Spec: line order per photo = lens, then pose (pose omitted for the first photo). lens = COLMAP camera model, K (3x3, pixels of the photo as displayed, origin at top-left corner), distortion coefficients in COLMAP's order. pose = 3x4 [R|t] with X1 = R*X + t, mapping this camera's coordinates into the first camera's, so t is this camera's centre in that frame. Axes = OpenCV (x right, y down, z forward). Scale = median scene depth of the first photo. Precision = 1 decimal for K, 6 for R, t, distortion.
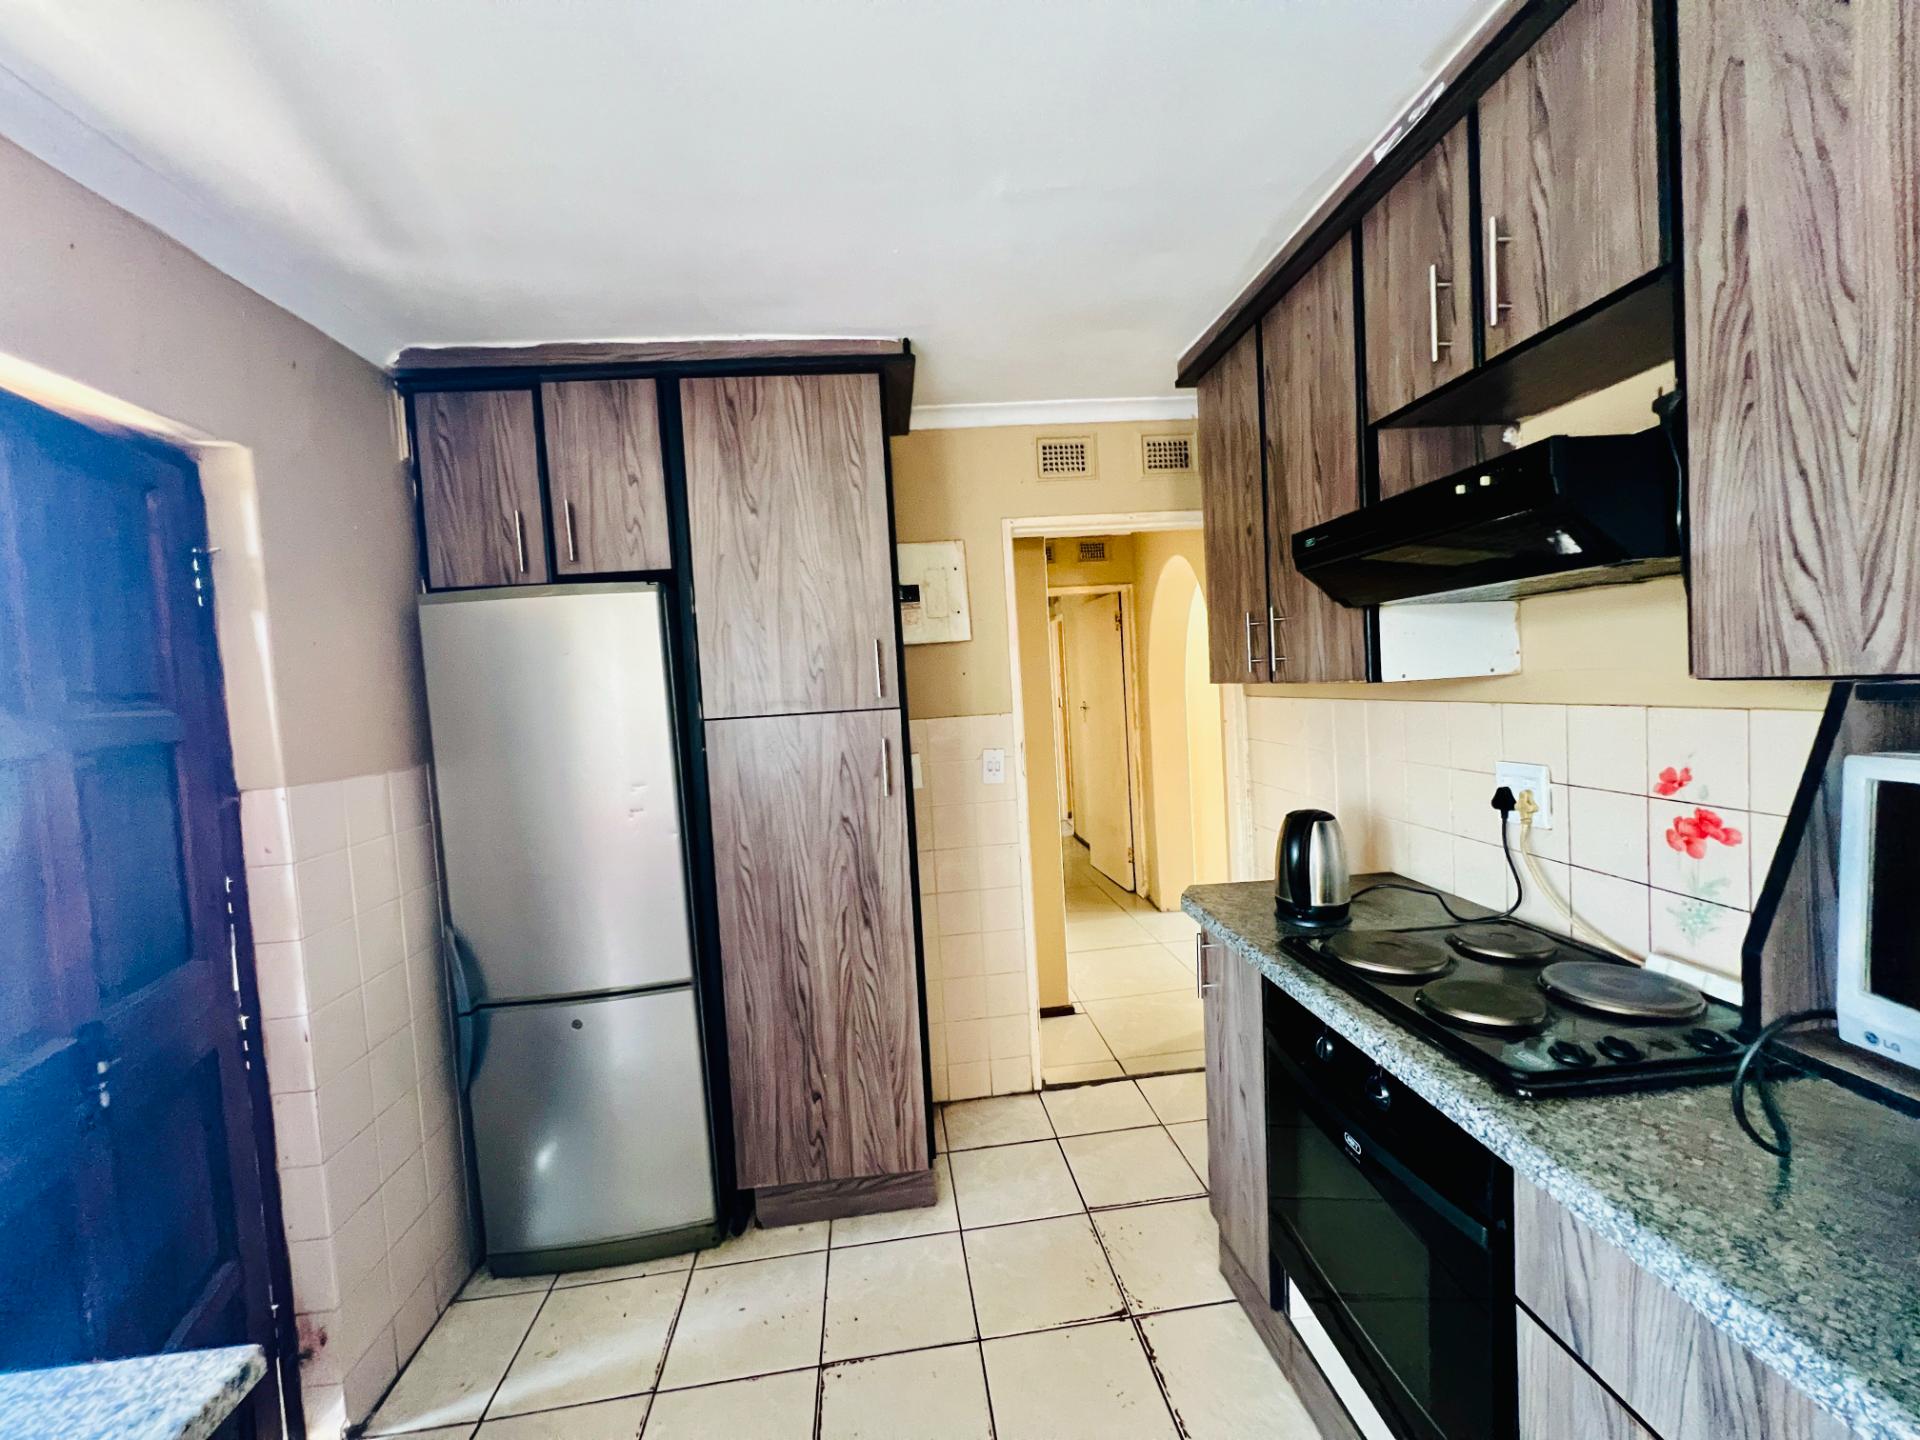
lens RADIAL K [[765.9, 0, 961.5], [0, 765.9, 721.7], [0, 0, 1]] dist [-0.002954, 0.000599]
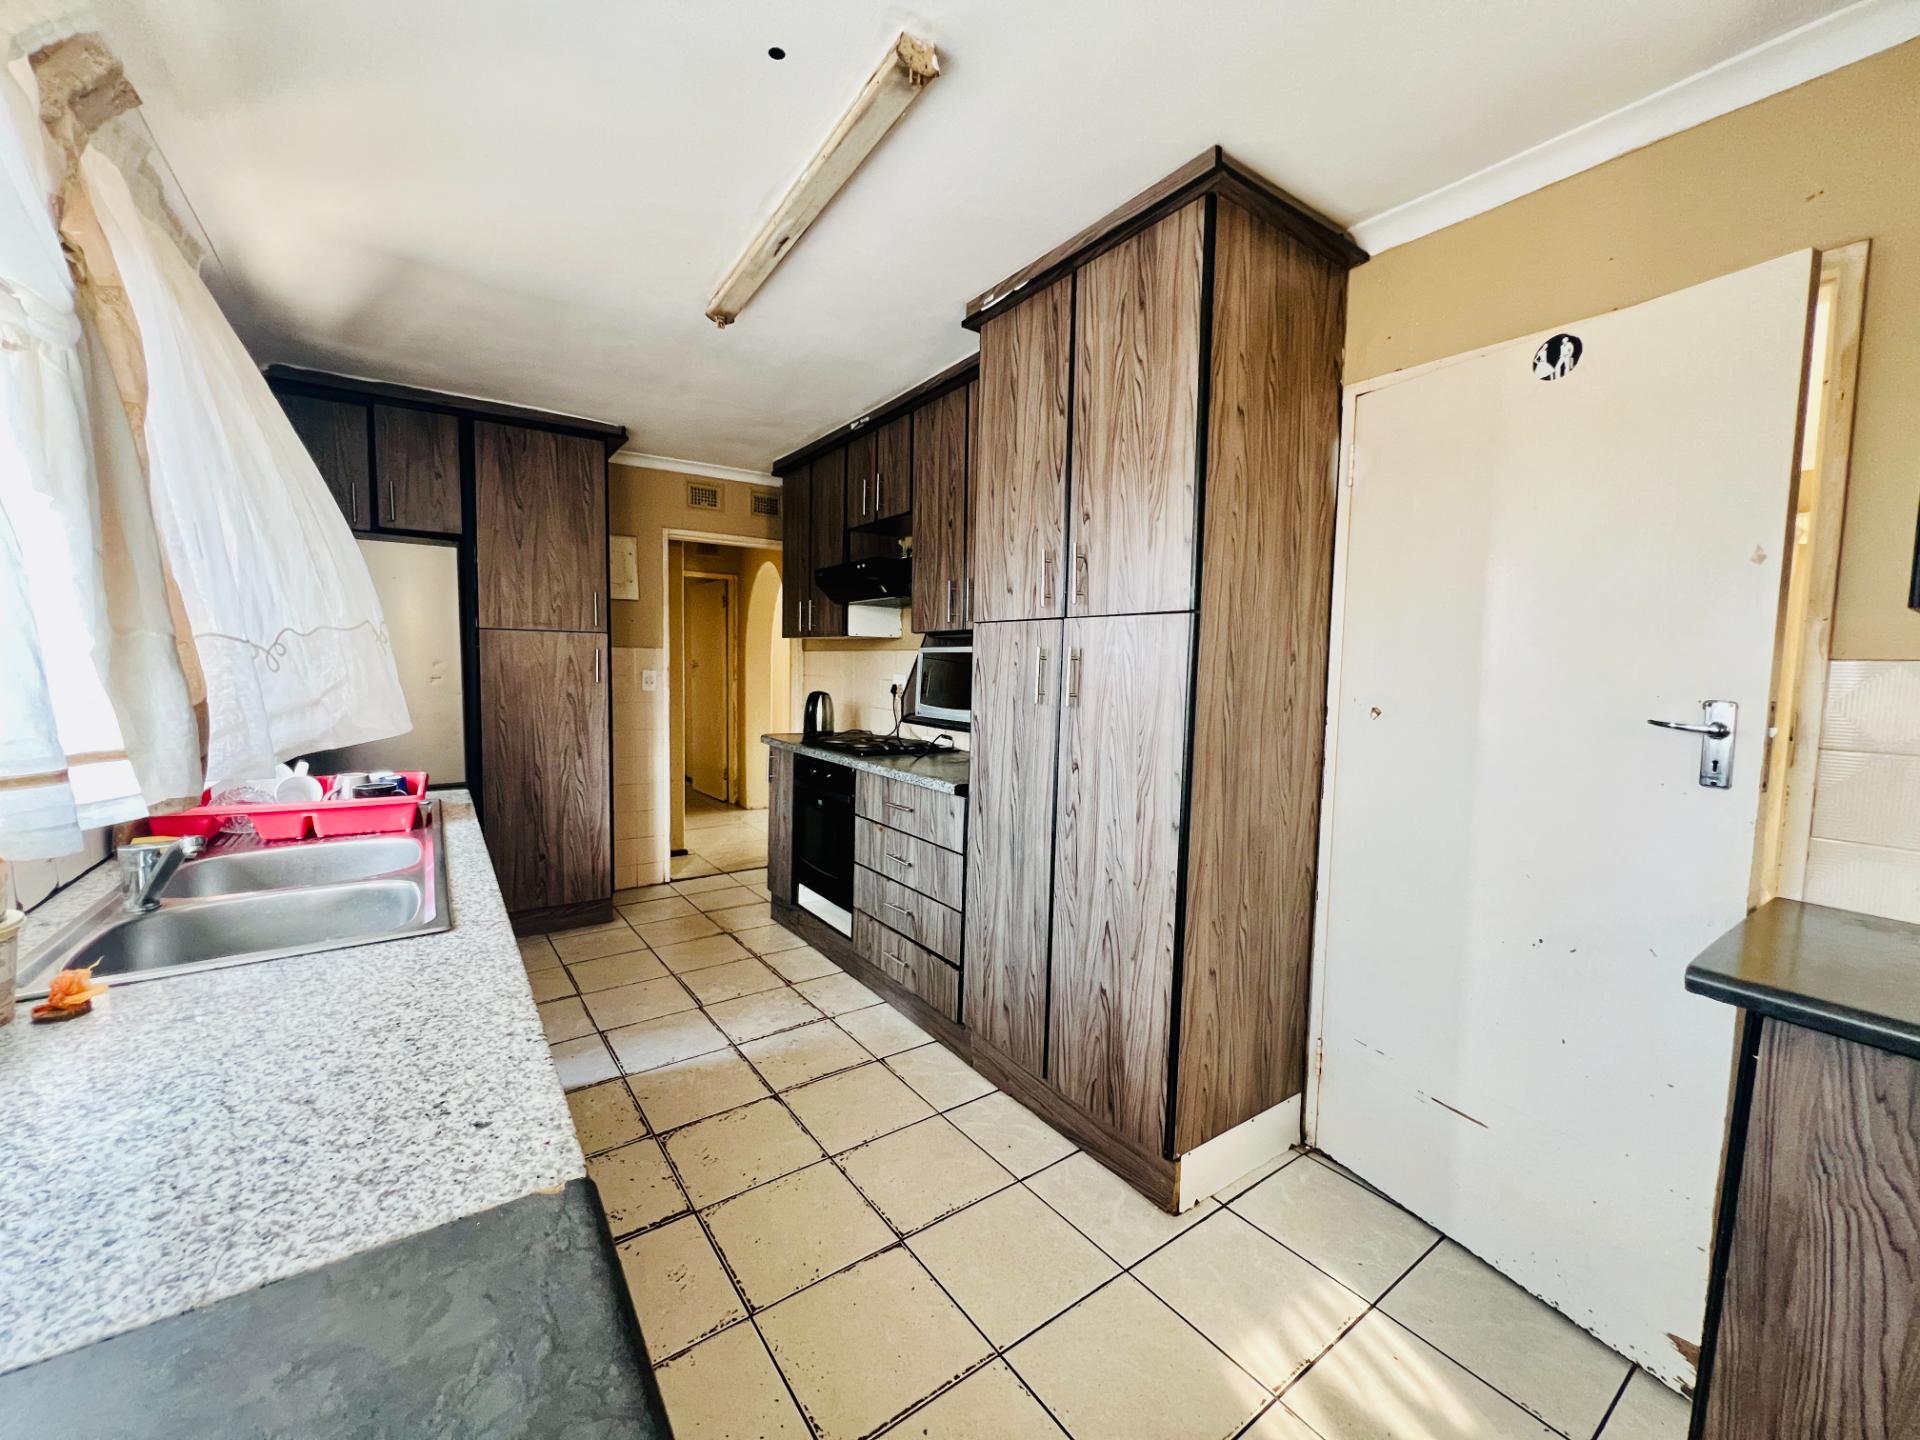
lens RADIAL K [[765.9, 0, 957.8], [0, 765.9, 719.1], [0, 0, 1]] dist [-0.002954, 0.000599]
pose [[0.866571, 0.041356, 0.497338, -0.252032], [-0.047041, 0.998892, -0.001098, 0.145540], [-0.496832, -0.022444, 0.867556, -0.941045]]
